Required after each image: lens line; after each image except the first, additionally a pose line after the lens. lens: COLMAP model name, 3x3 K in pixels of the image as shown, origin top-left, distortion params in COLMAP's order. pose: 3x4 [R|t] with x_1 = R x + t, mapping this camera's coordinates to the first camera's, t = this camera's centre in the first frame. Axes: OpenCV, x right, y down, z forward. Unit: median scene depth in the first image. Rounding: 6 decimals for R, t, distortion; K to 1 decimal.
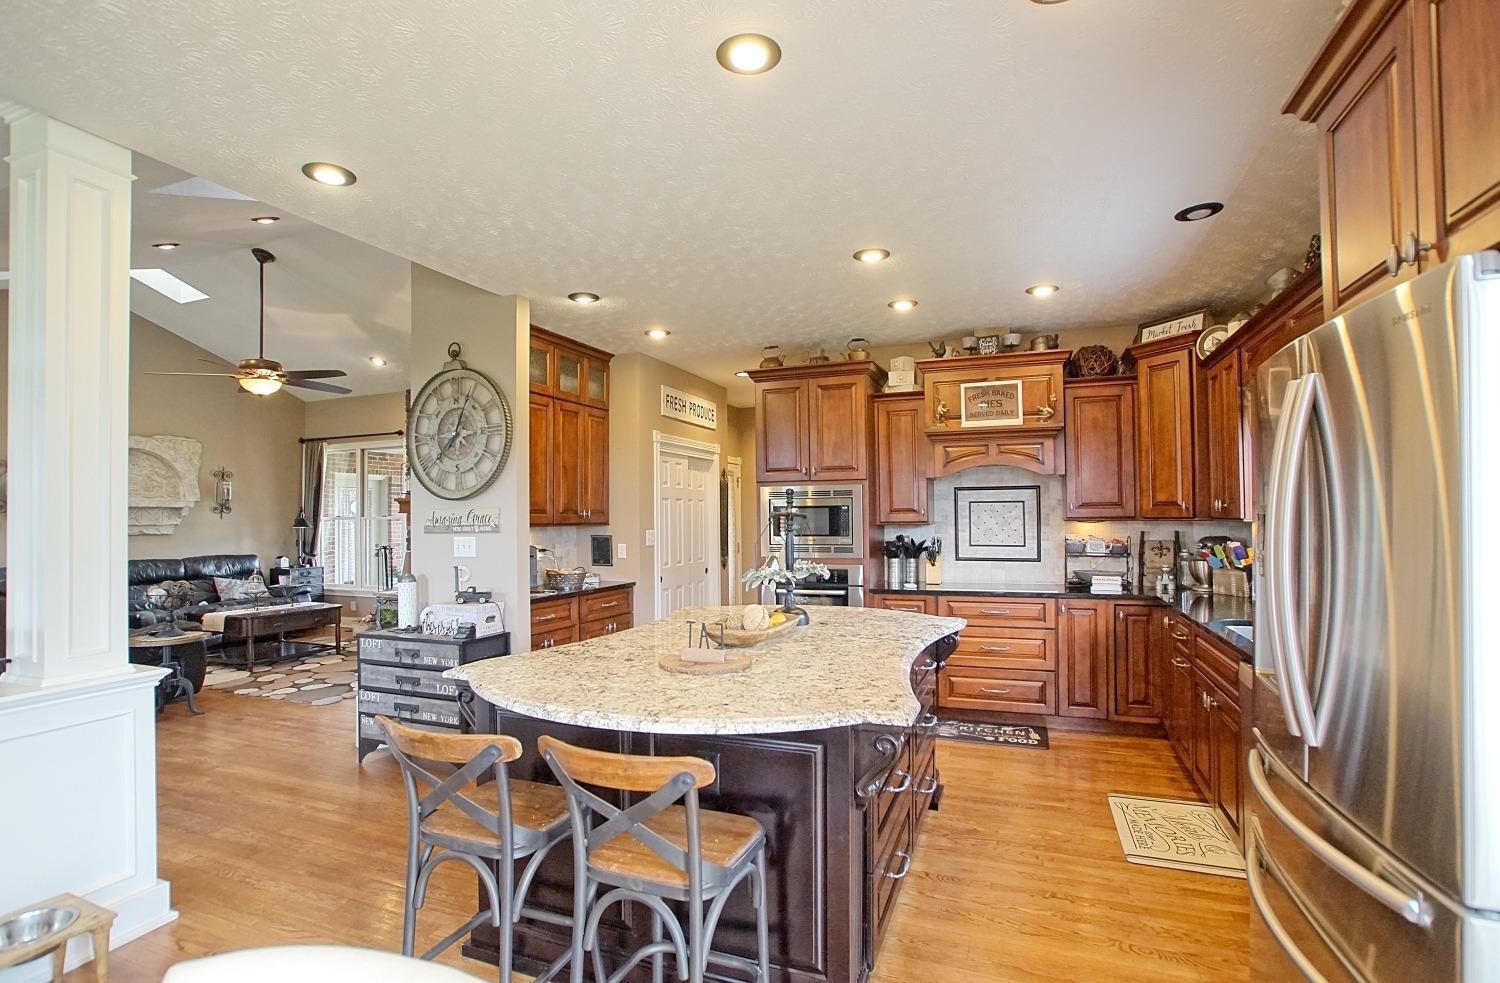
lens RADIAL K [[721.1, 0, 747.2], [0, 721.1, 510.5], [0, 0, 1]] dist [-0.074251, 0.032558]
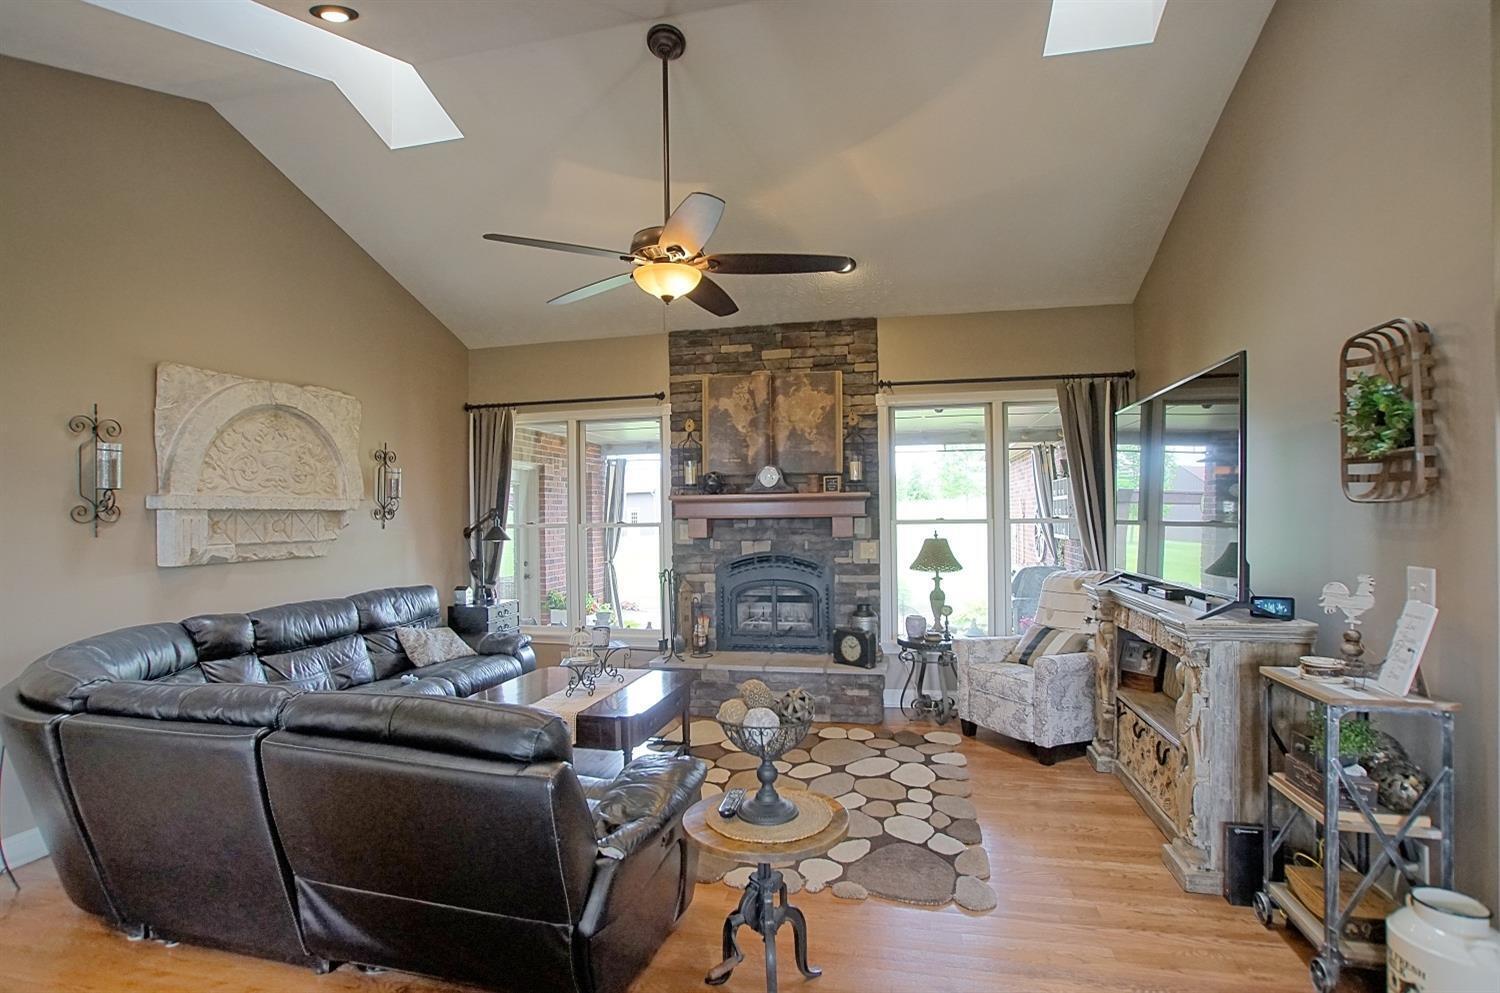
lens RADIAL K [[733.8, 0, 742.3], [0, 733.8, 517.0], [0, 0, 1]] dist [-0.075327, 0.031238]
pose [[0.988439, -0.004635, 0.151546, -0.898925], [0.003626, 0.999969, 0.006931, -0.002549], [-0.151574, -0.006301, 0.988426, 0.546693]]
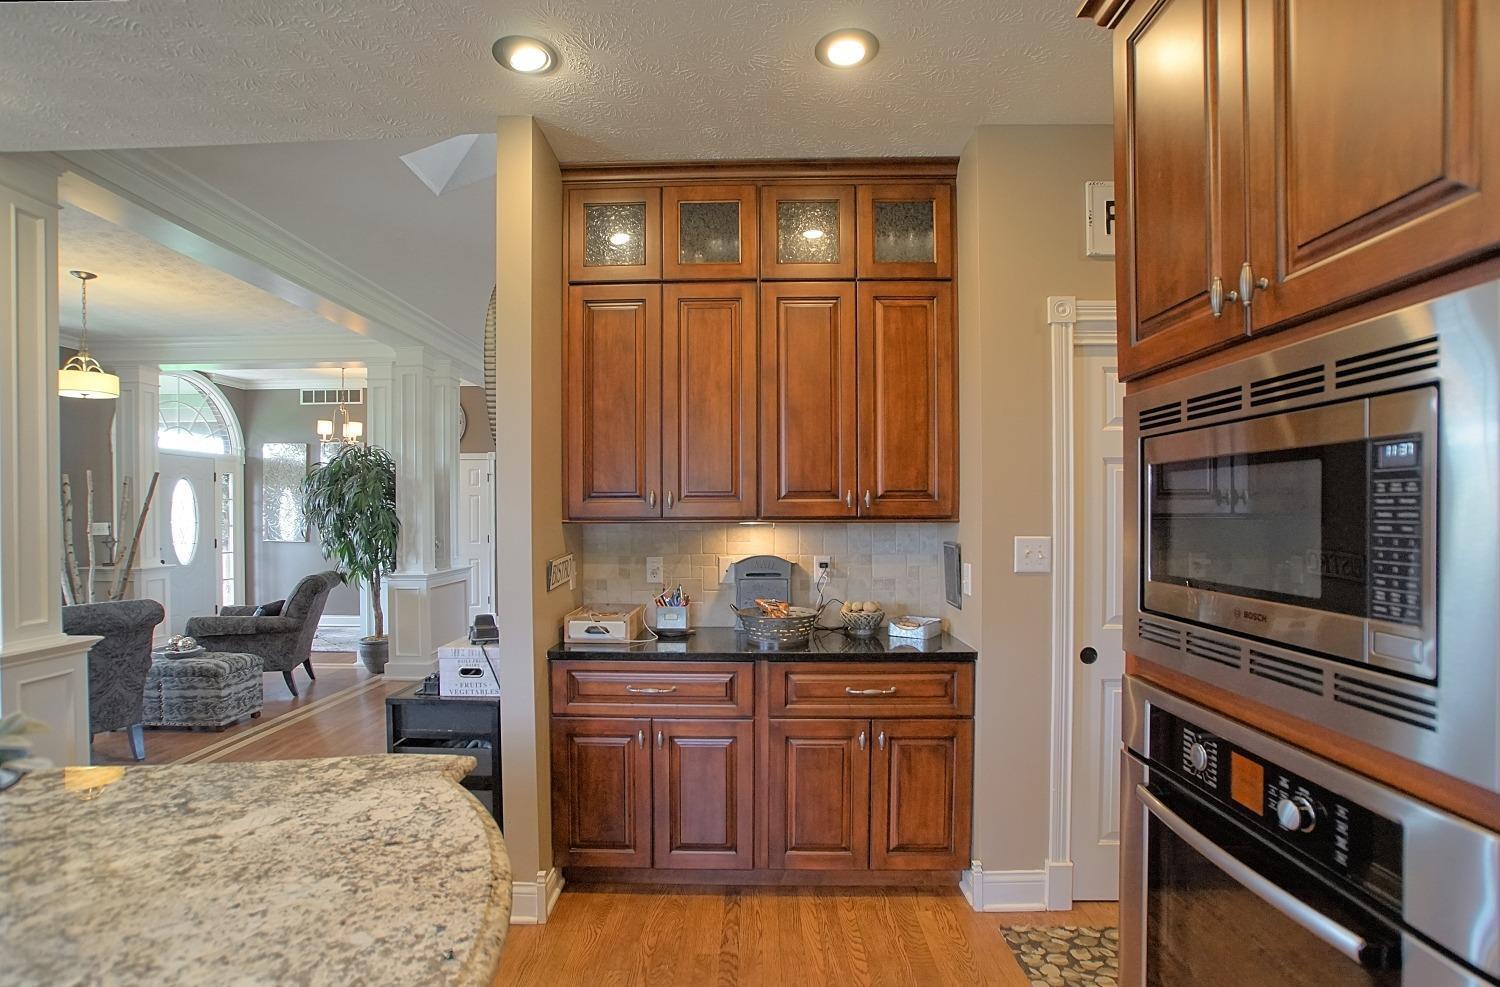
lens RADIAL K [[733.8, 0, 742.3], [0, 733.8, 514.0], [0, 0, 1]] dist [-0.075327, 0.031238]
pose [[0.348383, 0.013131, -0.937260, 0.229909], [0.006476, 0.999844, 0.016415, 0.007137], [0.937330, -0.011788, 0.348244, 0.783100]]
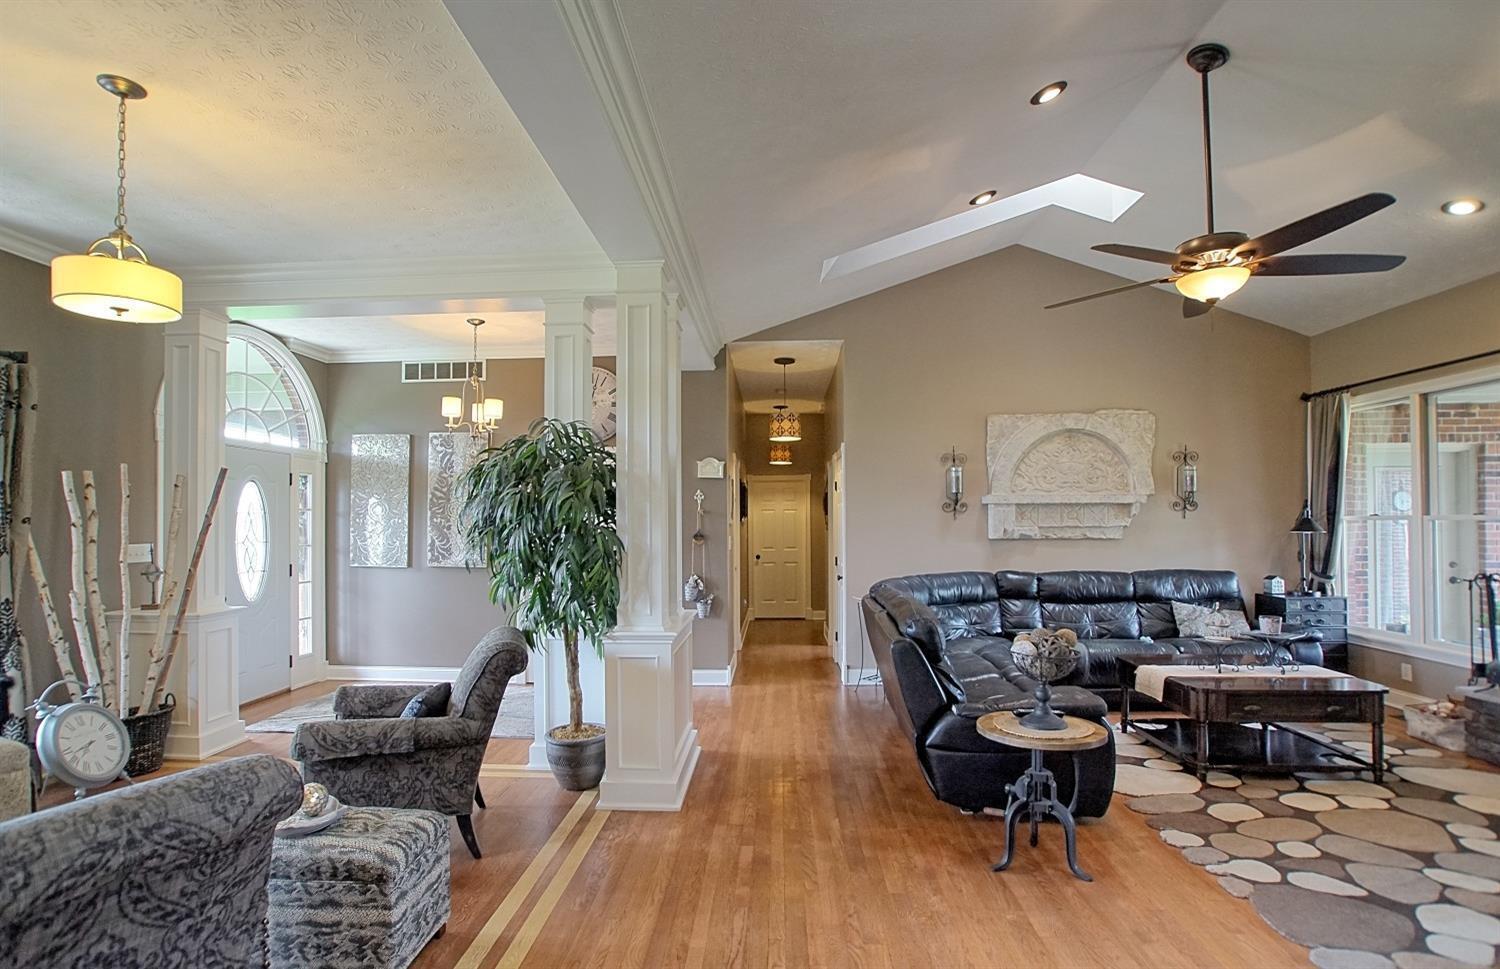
lens RADIAL K [[734.1, 0, 727.9], [0, 734.1, 506.7], [0, 0, 1]] dist [-0.062193, 0.027558]
pose [[0.307314, -0.010547, -0.951550, -0.328148], [0.008195, 0.999931, -0.008436, 0.003820], [0.951573, -0.005205, 0.307379, 0.551144]]
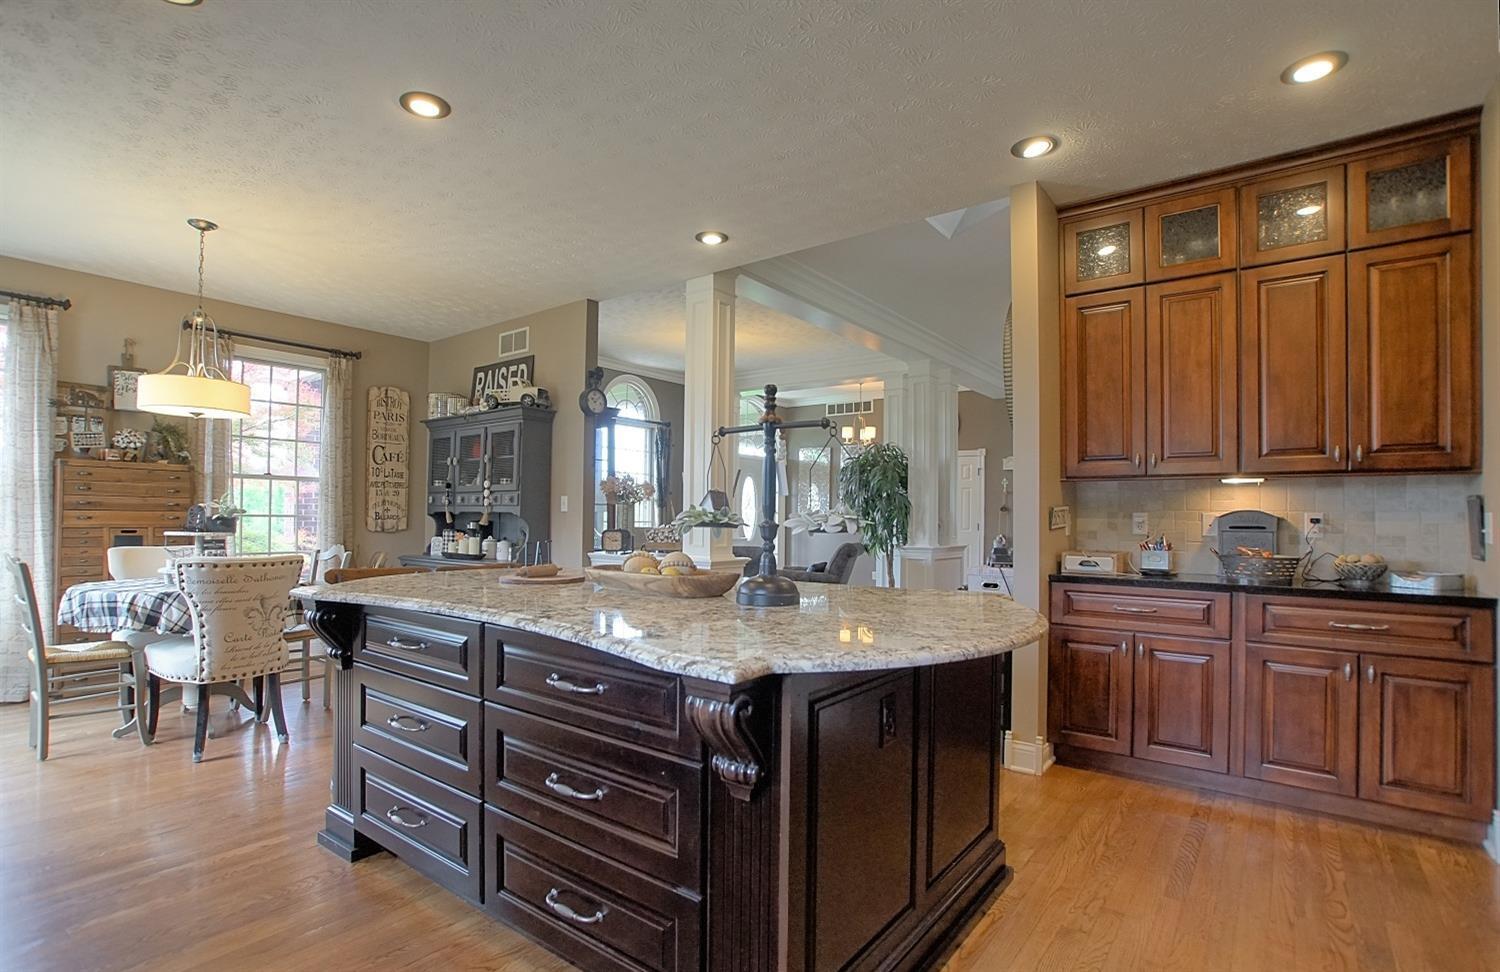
lens RADIAL K [[734.1, 0, 727.9], [0, 734.1, 508.2], [0, 0, 1]] dist [-0.062193, 0.027558]
pose [[-0.288178, -0.004192, -0.957568, 0.431836], [-0.000022, 0.999990, -0.004372, 0.049608], [0.957577, -0.001239, -0.288176, 0.742029]]
